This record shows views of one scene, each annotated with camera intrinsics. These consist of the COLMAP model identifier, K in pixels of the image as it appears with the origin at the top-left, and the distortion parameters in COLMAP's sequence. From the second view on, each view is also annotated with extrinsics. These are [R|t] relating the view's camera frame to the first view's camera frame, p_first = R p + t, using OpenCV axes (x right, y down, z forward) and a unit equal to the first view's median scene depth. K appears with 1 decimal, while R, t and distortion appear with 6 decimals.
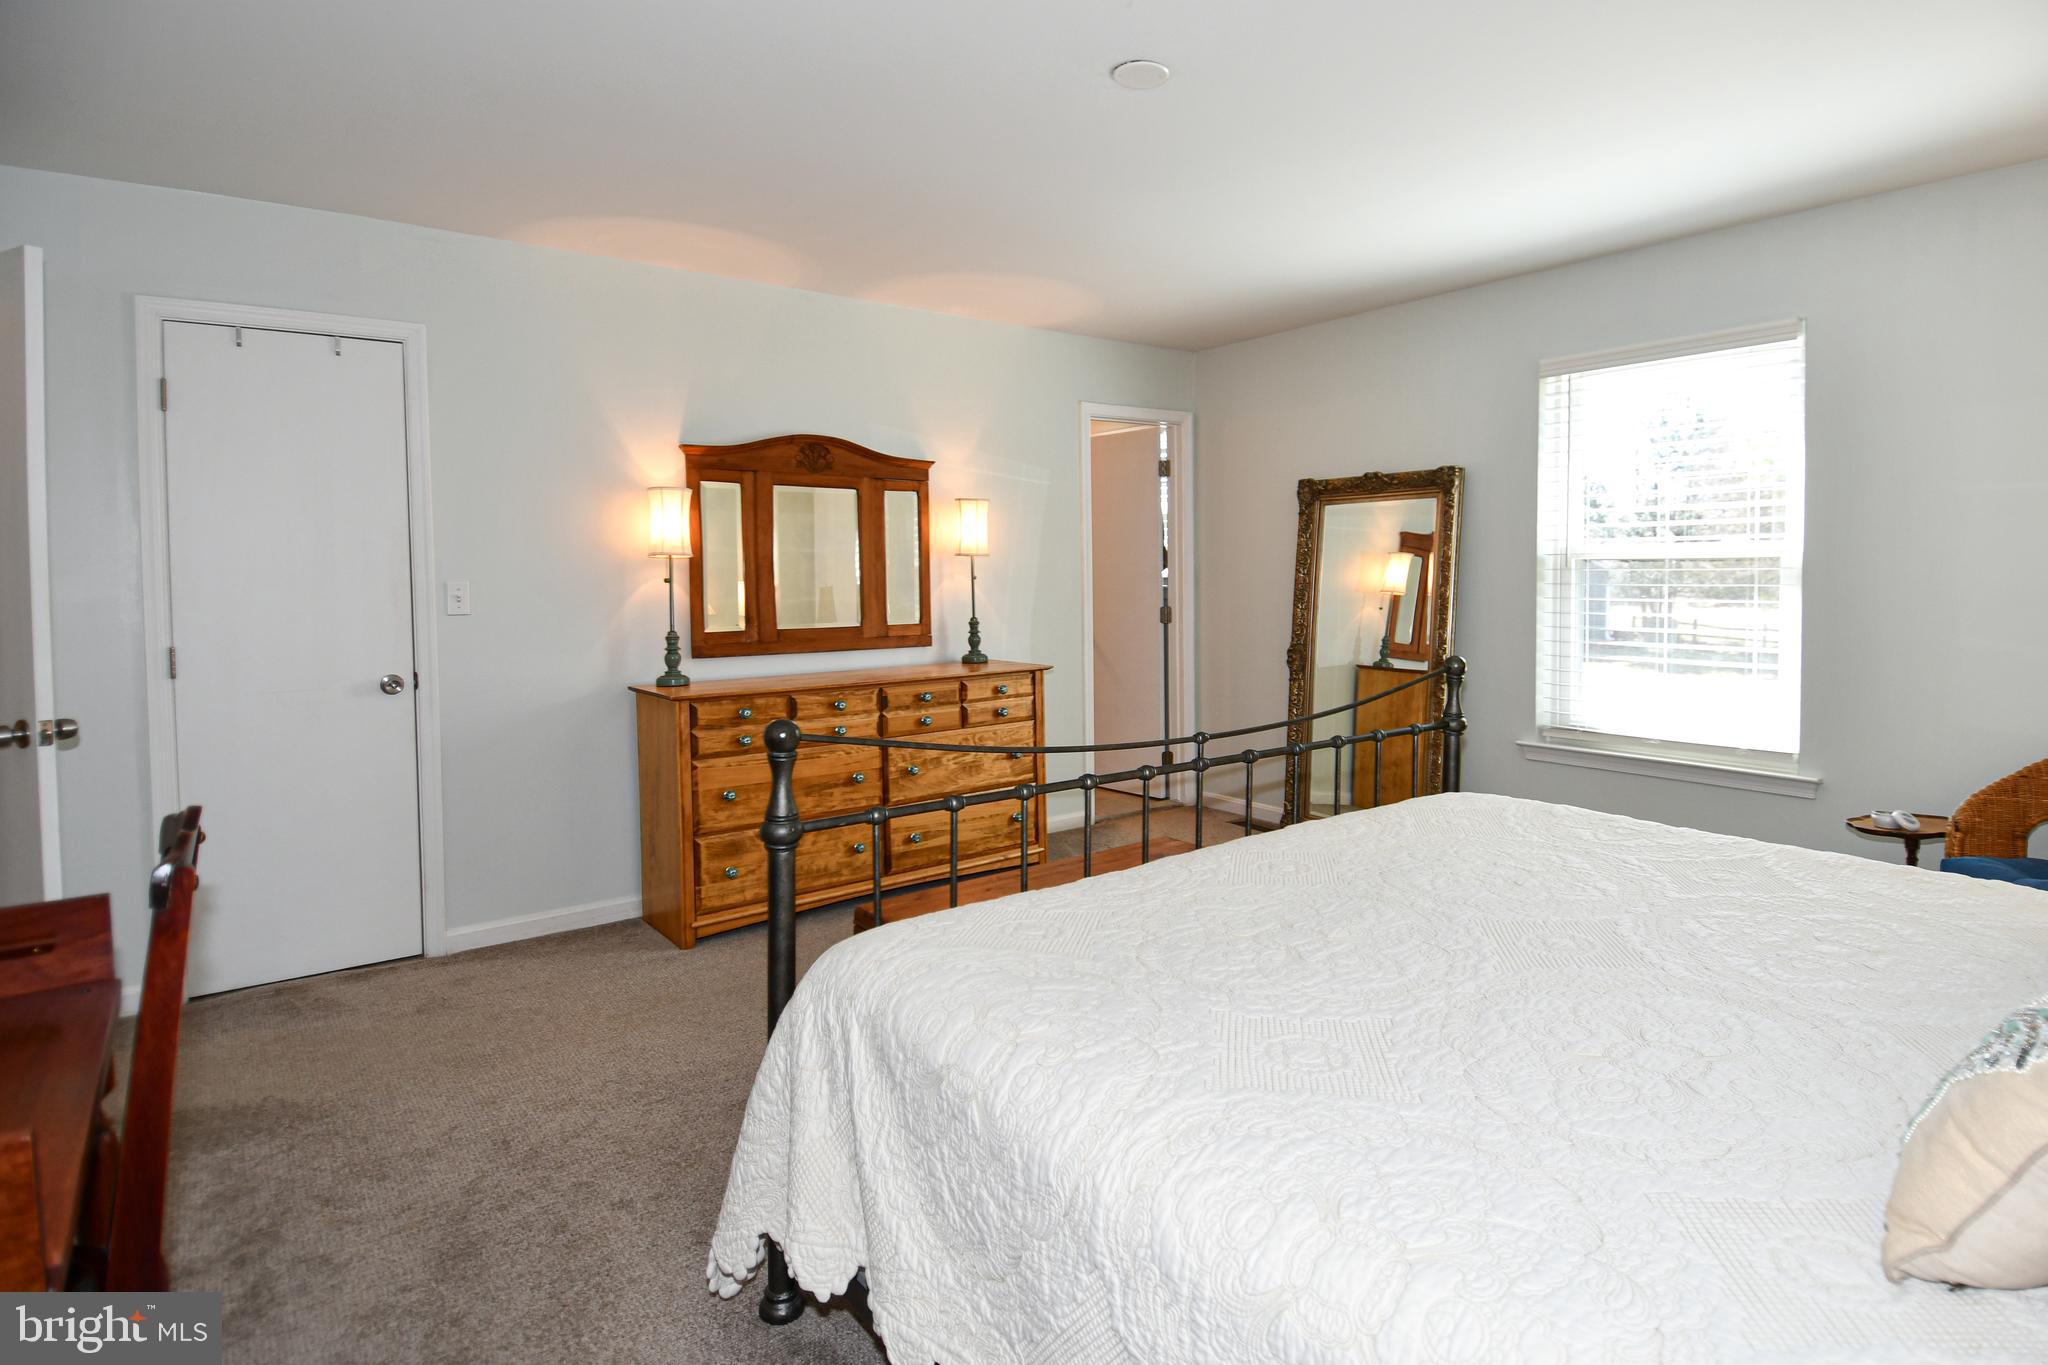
lens RADIAL K [[1083.7, 0, 1077.1], [0, 1083.7, 684.9], [0, 0, 1]] dist [0.035834, -0.039417]
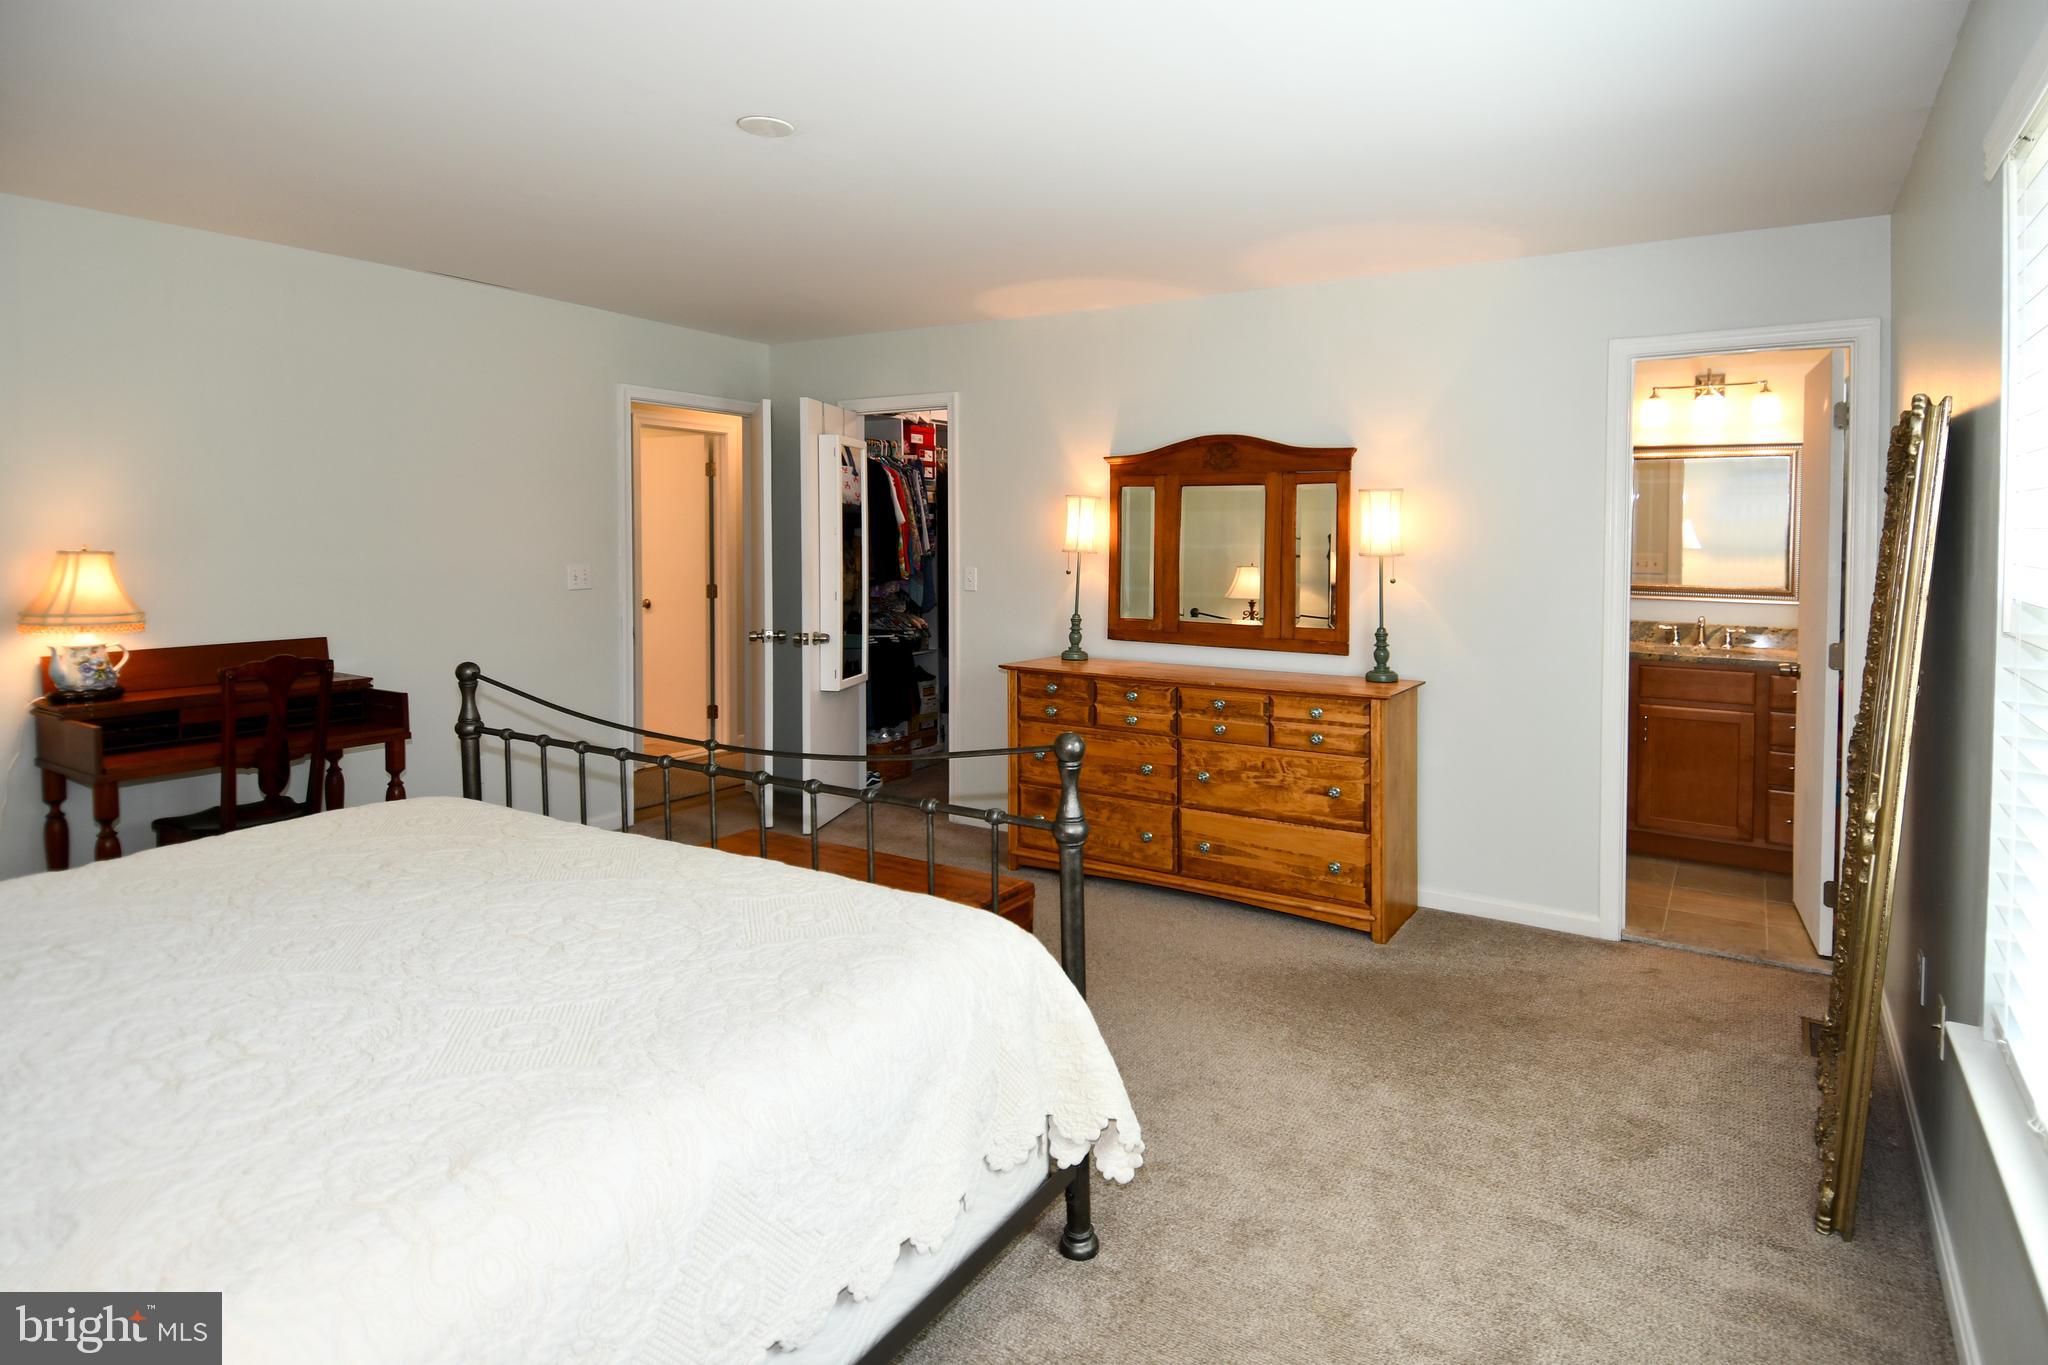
lens RADIAL K [[1105.4, 0, 1041.4], [0, 1105.4, 645.6], [0, 0, 1]] dist [0.055764, -0.055609]
pose [[0.335674, 0.107929, -0.935775, 0.695036], [-0.107668, 0.991300, 0.075711, -0.094597], [0.935805, 0.075339, 0.344374, 0.500527]]
